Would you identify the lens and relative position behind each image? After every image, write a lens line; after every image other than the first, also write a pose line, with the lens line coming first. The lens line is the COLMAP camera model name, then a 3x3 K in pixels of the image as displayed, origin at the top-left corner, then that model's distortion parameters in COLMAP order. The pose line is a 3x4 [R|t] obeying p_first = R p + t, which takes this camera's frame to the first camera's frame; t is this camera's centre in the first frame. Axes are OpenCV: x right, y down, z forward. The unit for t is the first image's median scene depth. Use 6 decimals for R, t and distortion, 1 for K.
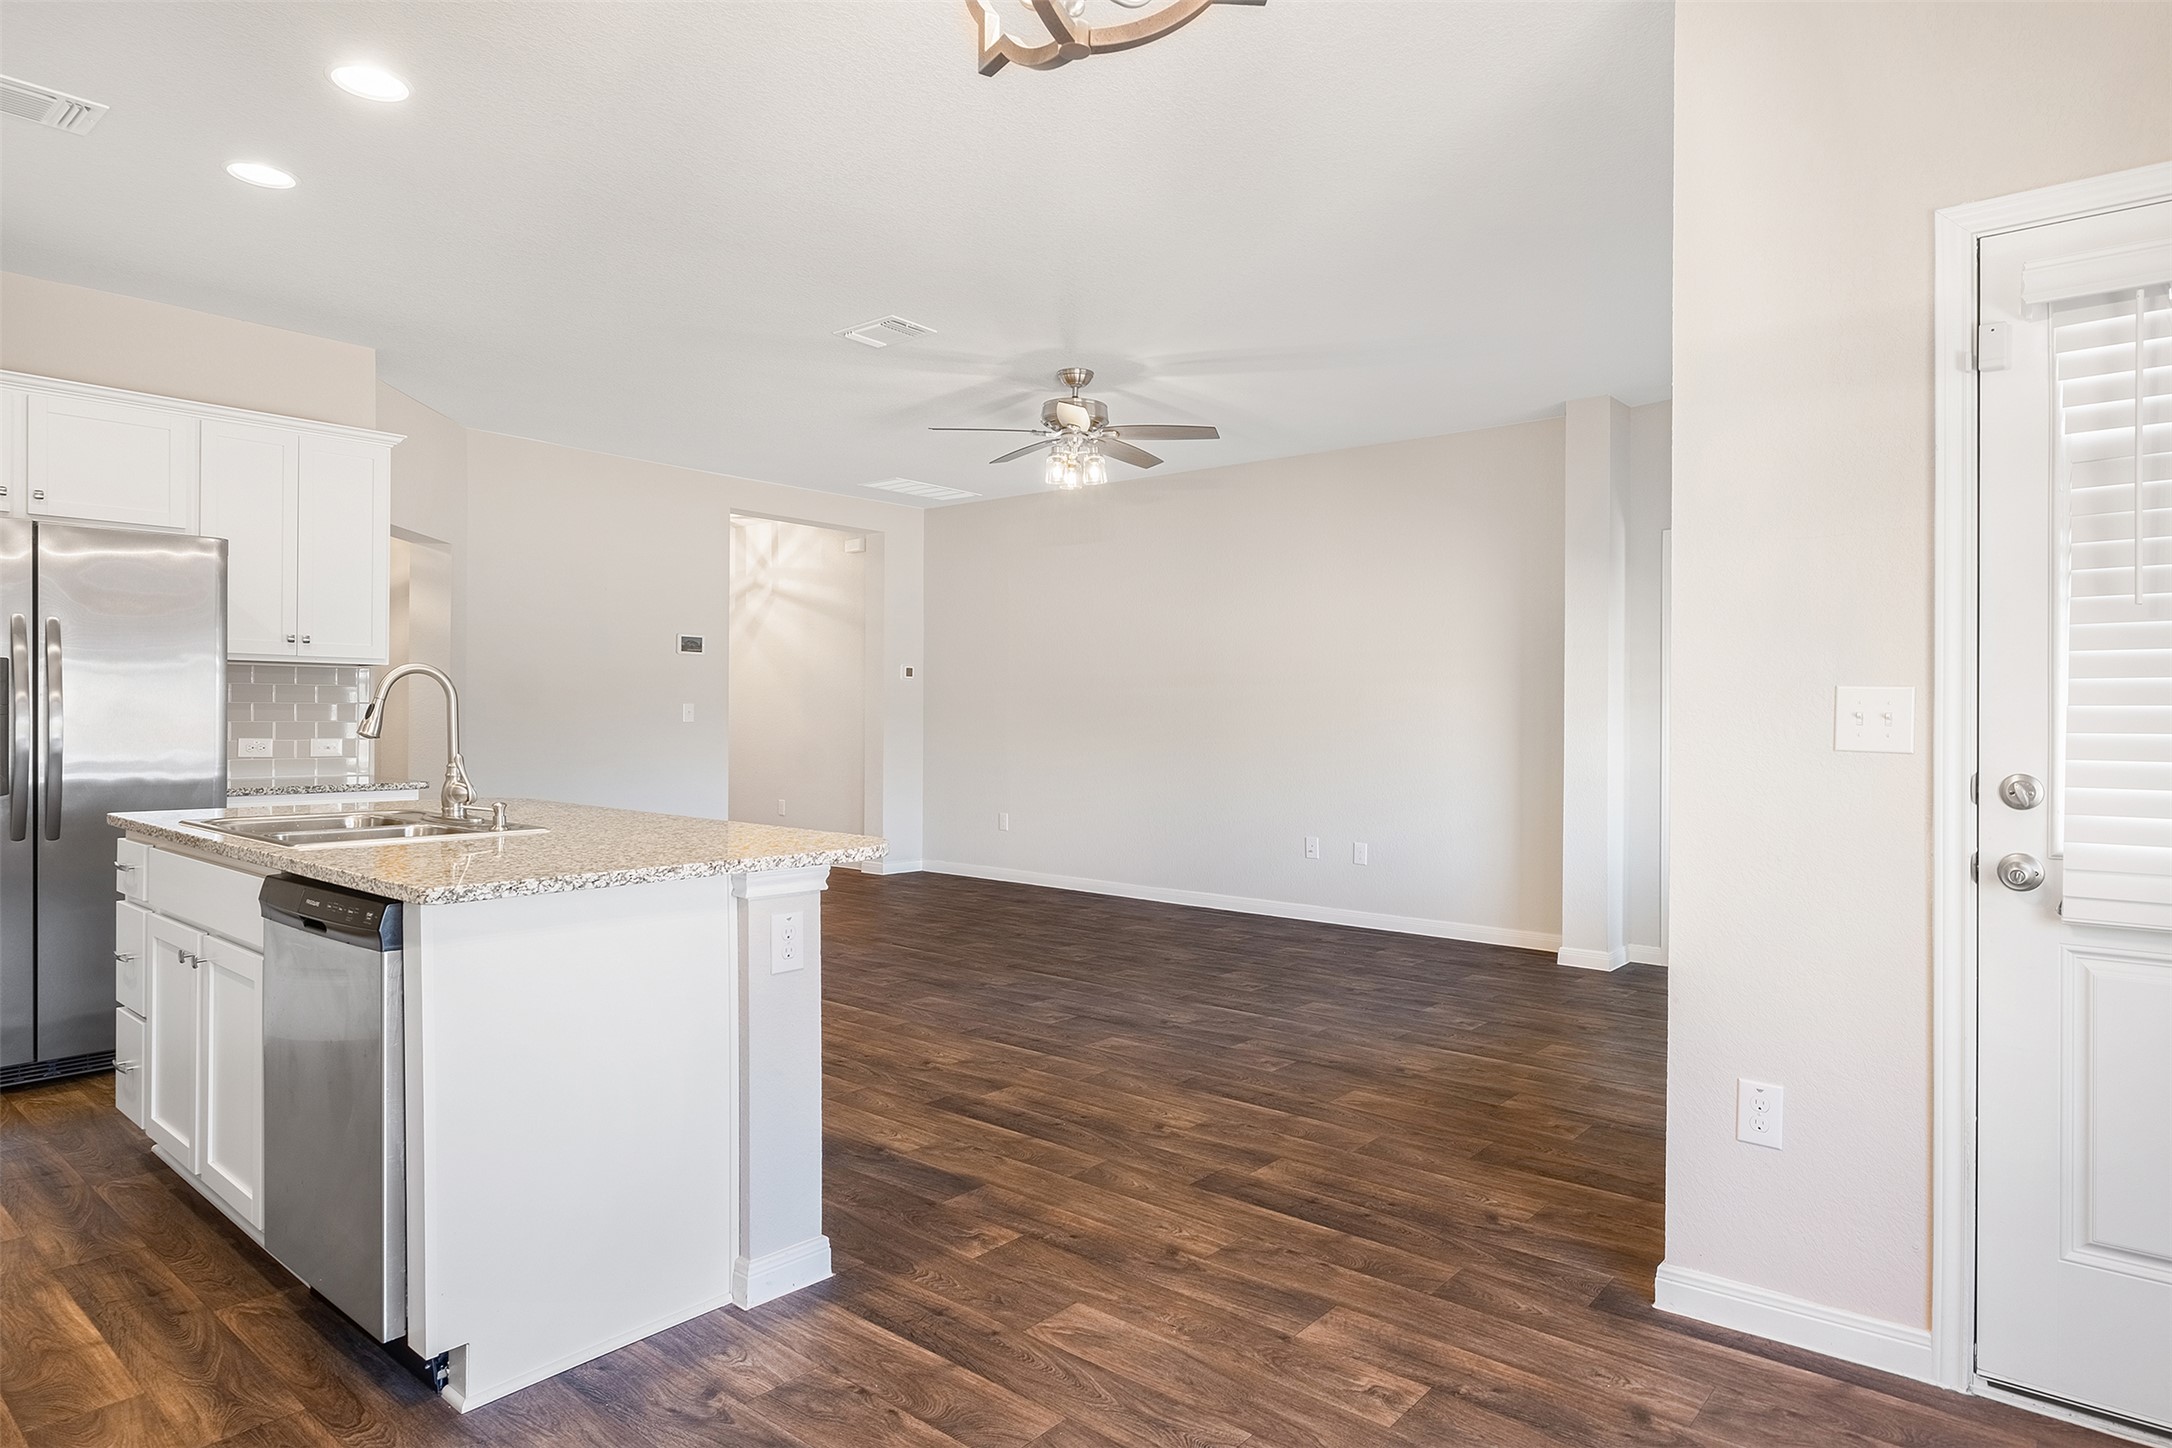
lens RADIAL K [[1259.5, 0, 1086.0], [0, 1259.5, 724.0], [0, 0, 1]] dist [0.003885, -0.000351]
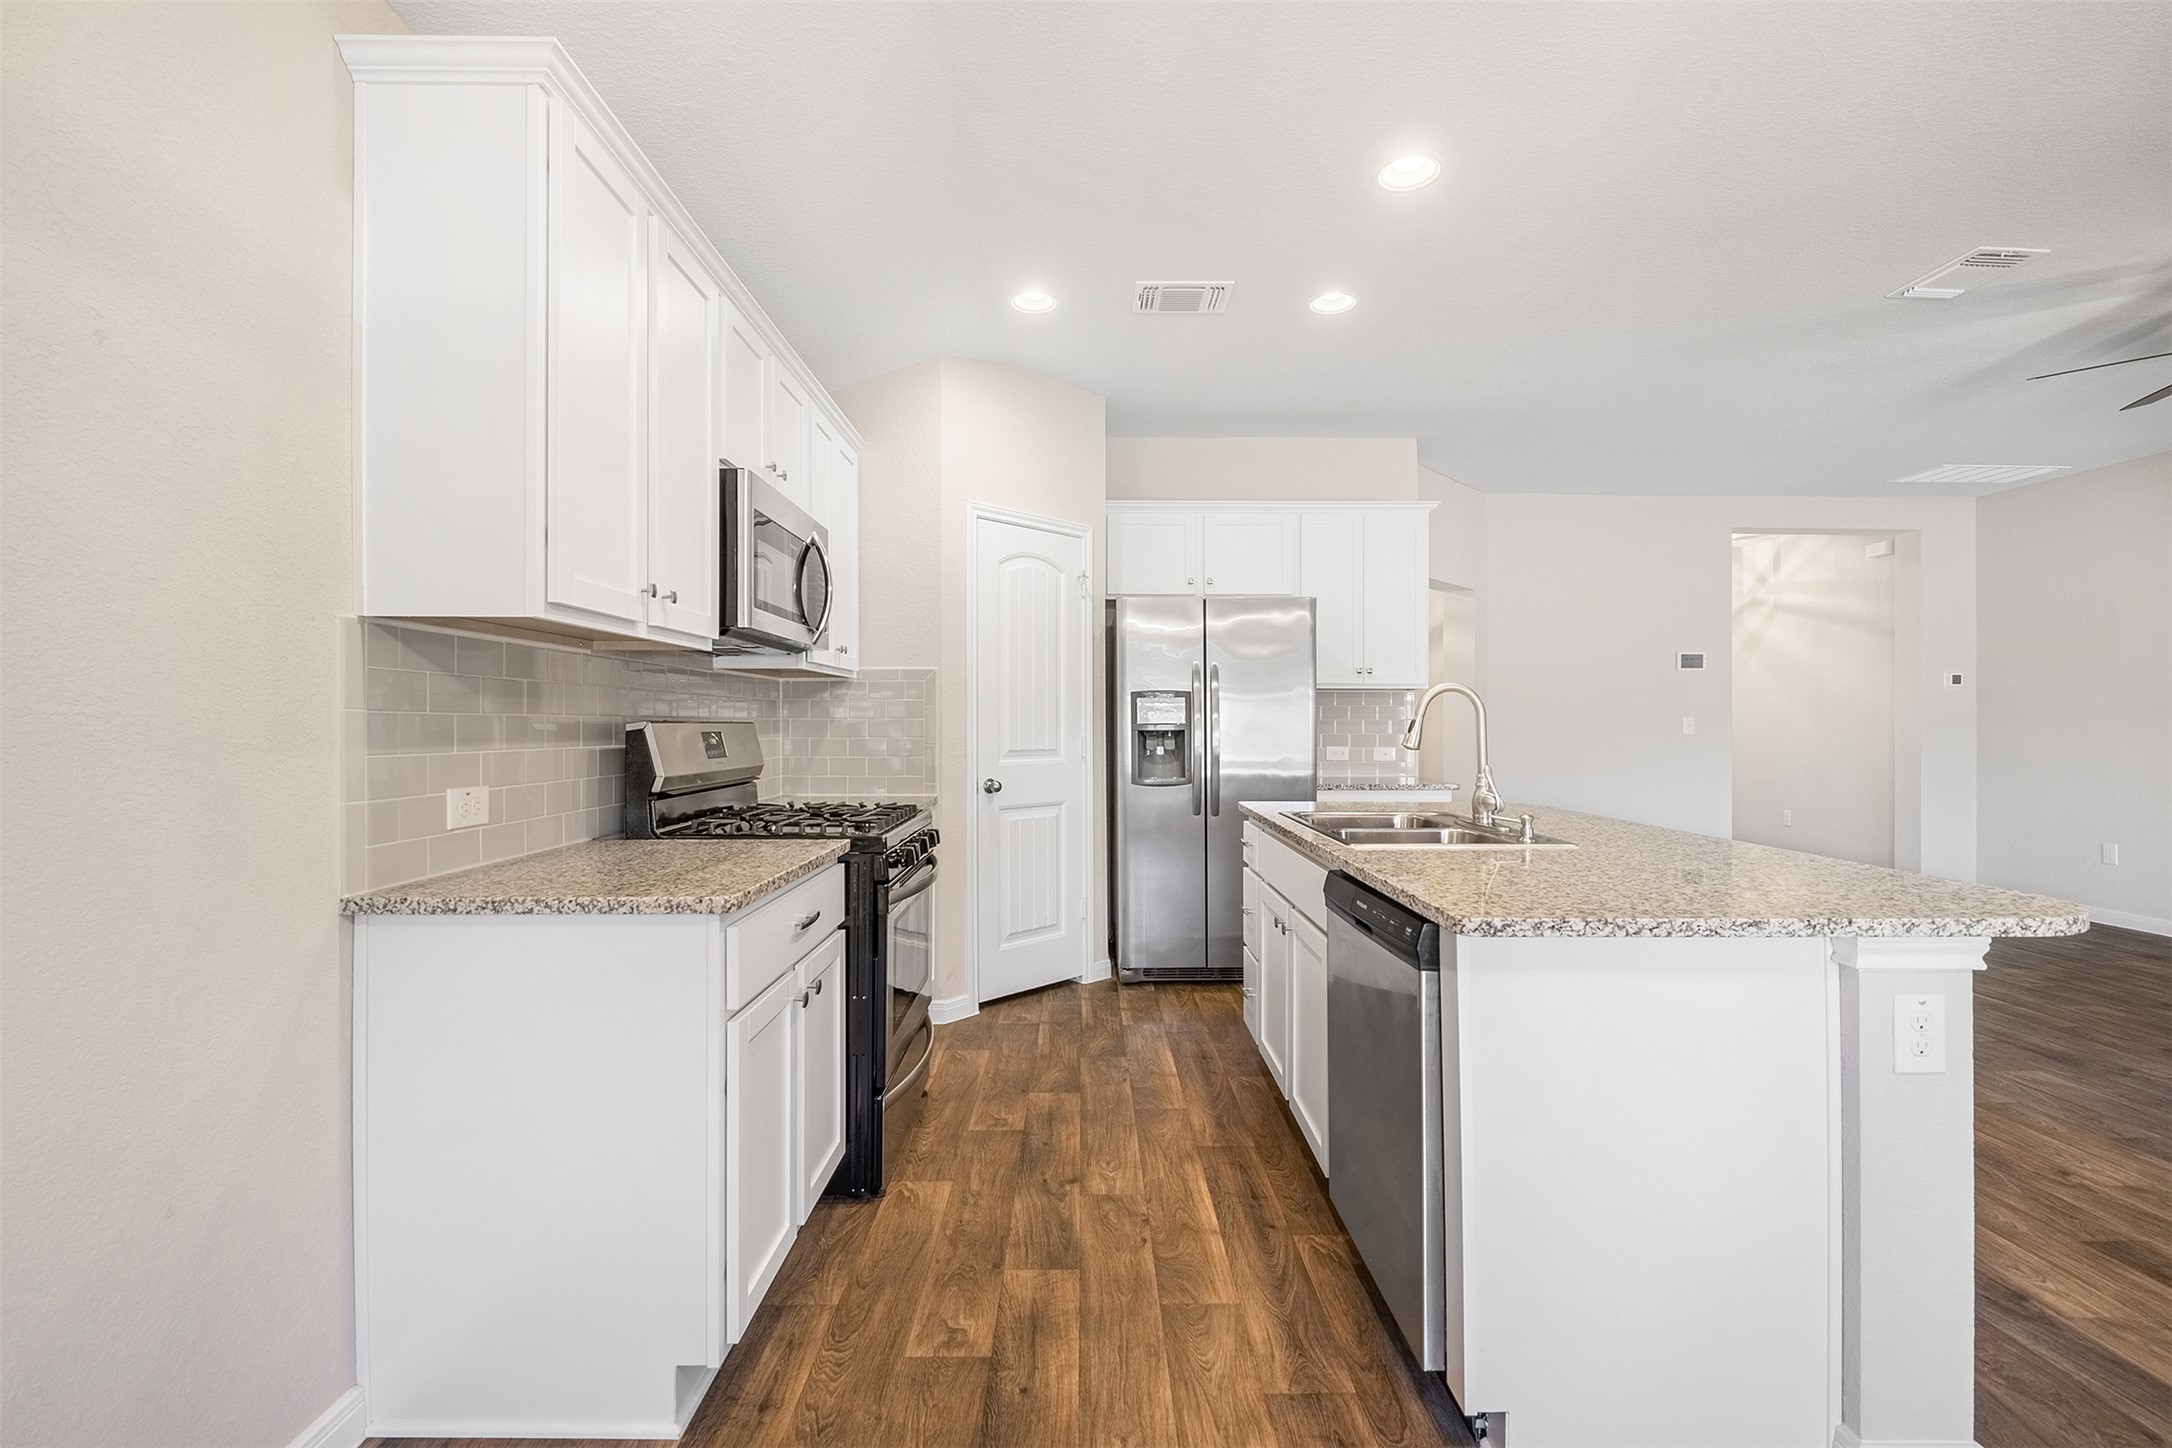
lens RADIAL K [[949.8, 0, 1102.5], [0, 949.8, 715.8], [0, 0, 1]] dist [0.001361, -0.006353]
pose [[0.669370, -0.013818, -0.742801, -0.114188], [-0.000853, 0.999812, -0.019368, -0.002768], [0.742929, 0.013598, 0.669233, 0.212034]]
